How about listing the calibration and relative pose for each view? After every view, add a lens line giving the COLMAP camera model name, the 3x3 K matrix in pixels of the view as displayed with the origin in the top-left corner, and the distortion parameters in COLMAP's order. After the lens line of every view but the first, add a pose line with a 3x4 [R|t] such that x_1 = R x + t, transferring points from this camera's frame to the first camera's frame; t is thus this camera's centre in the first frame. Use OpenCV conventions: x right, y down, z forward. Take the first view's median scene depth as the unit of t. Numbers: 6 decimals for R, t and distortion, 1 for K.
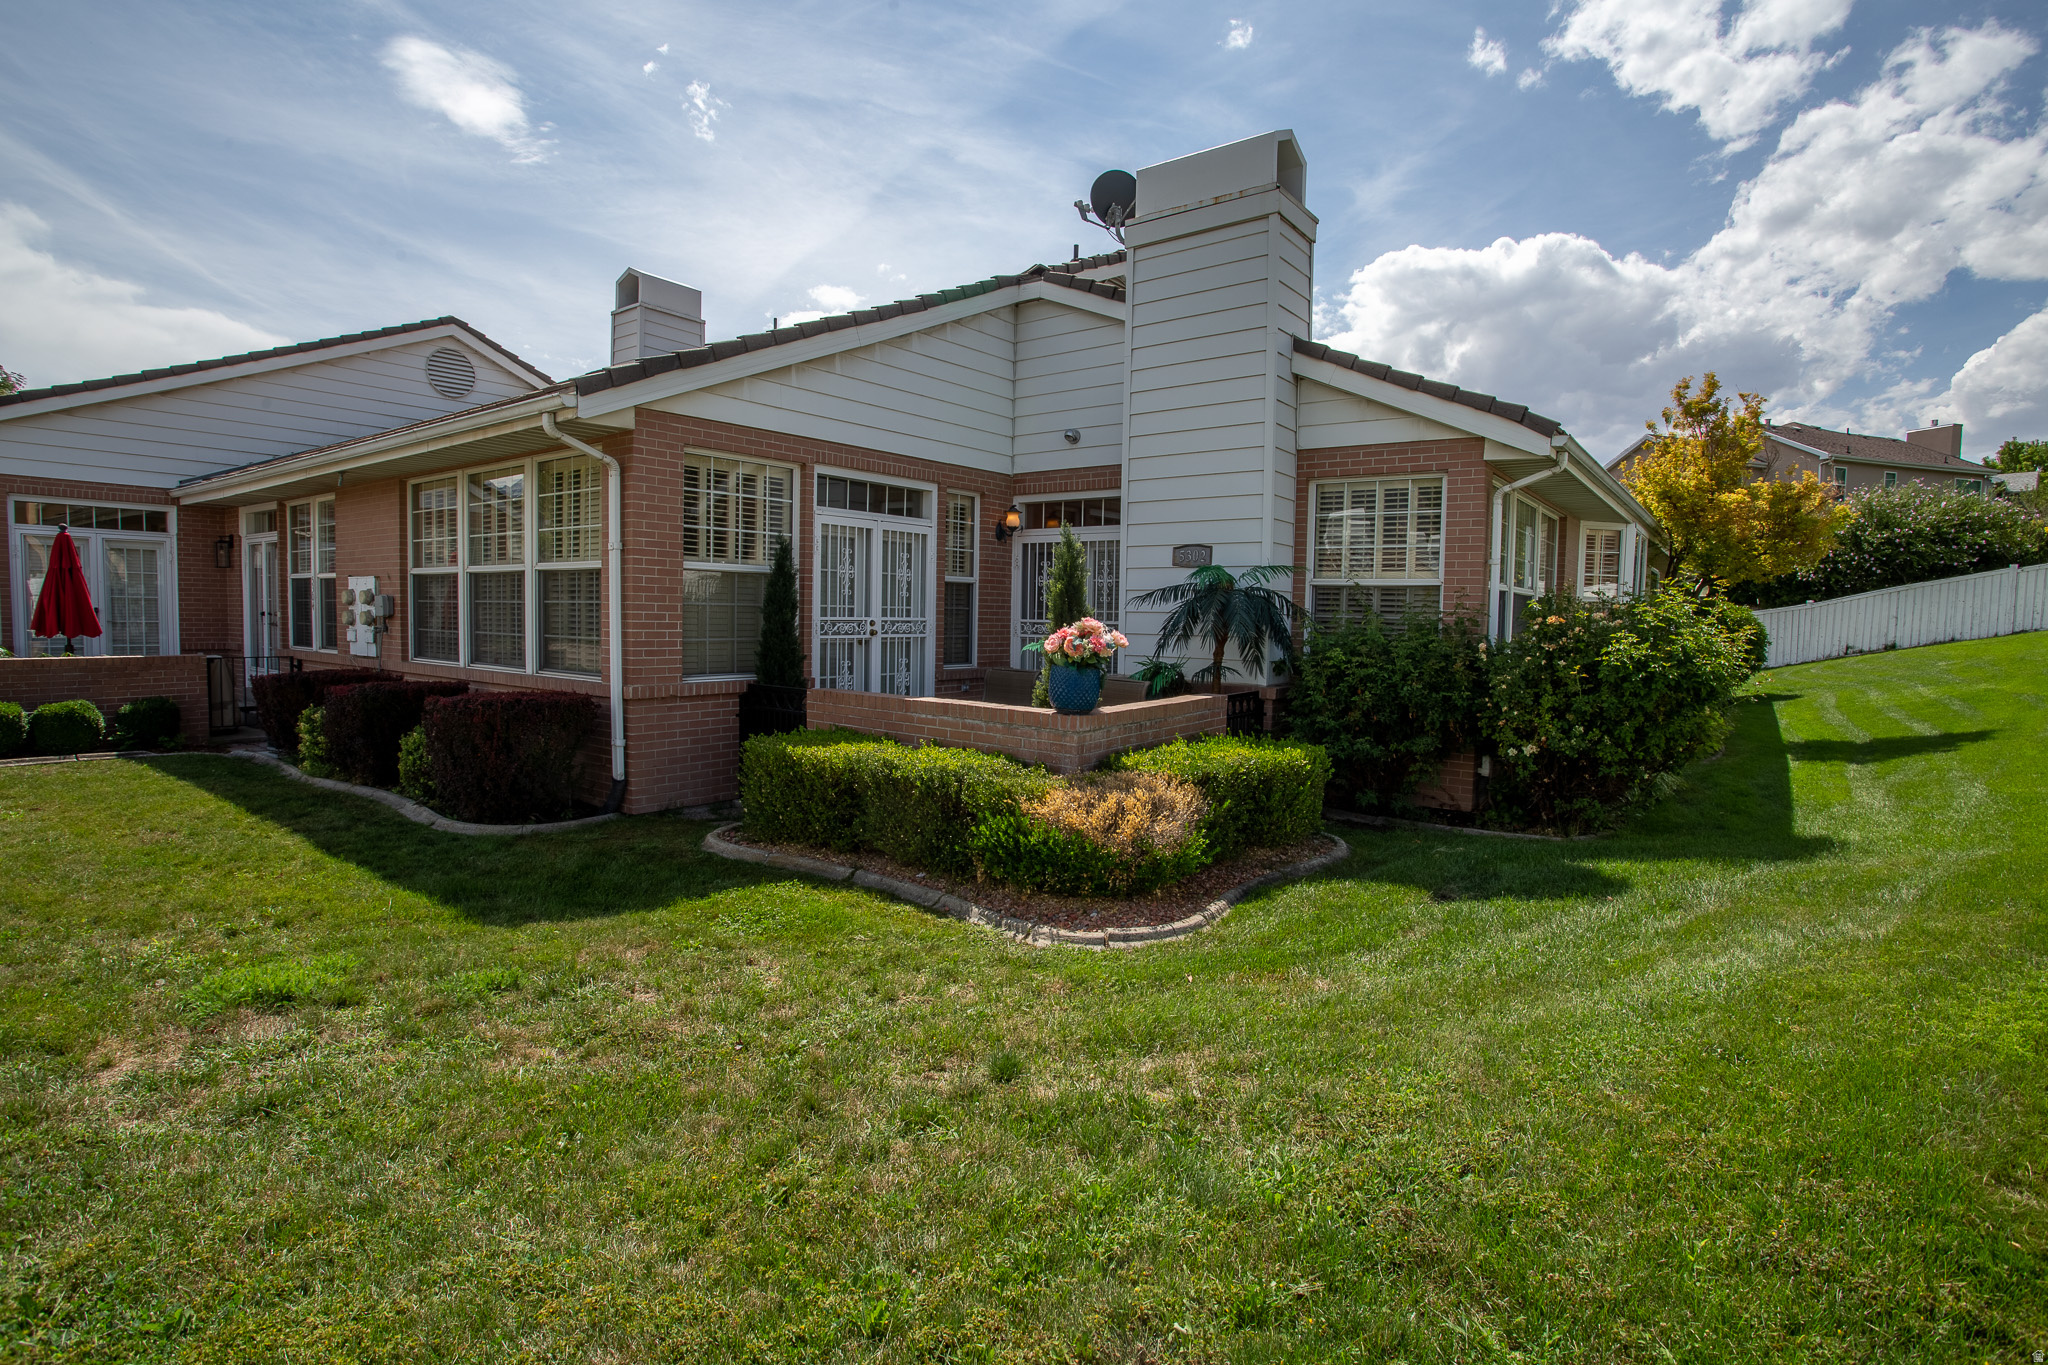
lens RADIAL K [[1003.5, 0, 1016.3], [0, 1003.5, 673.6], [0, 0, 1]] dist [-0.073653, 0.030299]
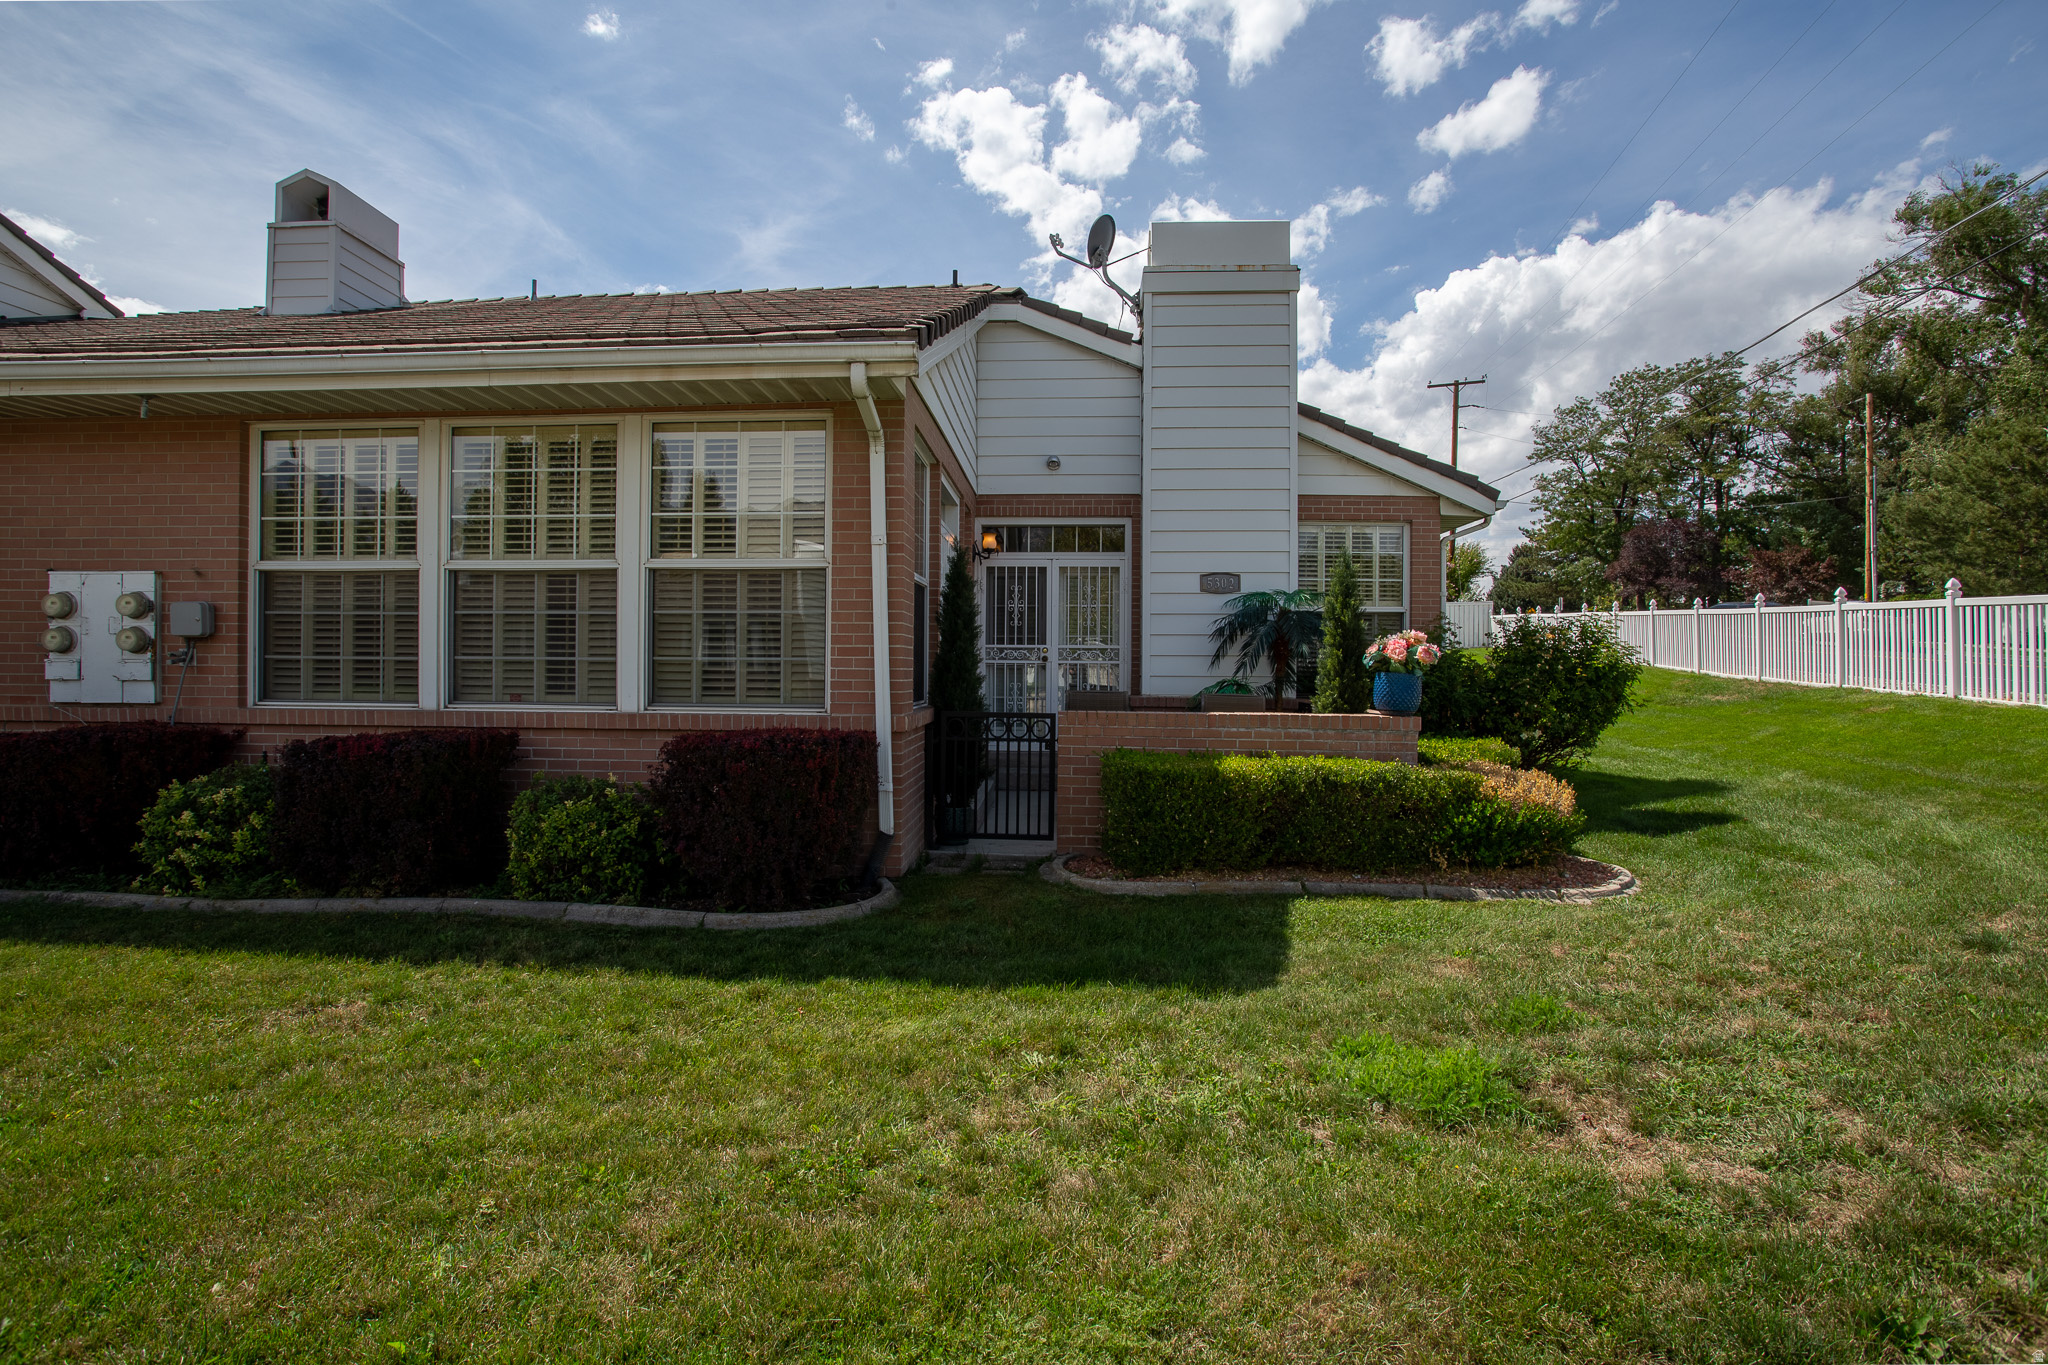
lens RADIAL K [[1003.5, 0, 1016.3], [0, 1003.5, 673.6], [0, 0, 1]] dist [-0.073653, 0.030299]
pose [[0.823477, -0.016805, 0.567101, -0.570647], [0.042501, 0.998580, -0.032123, 0.006522], [-0.565756, 0.050555, 0.823022, 0.207959]]
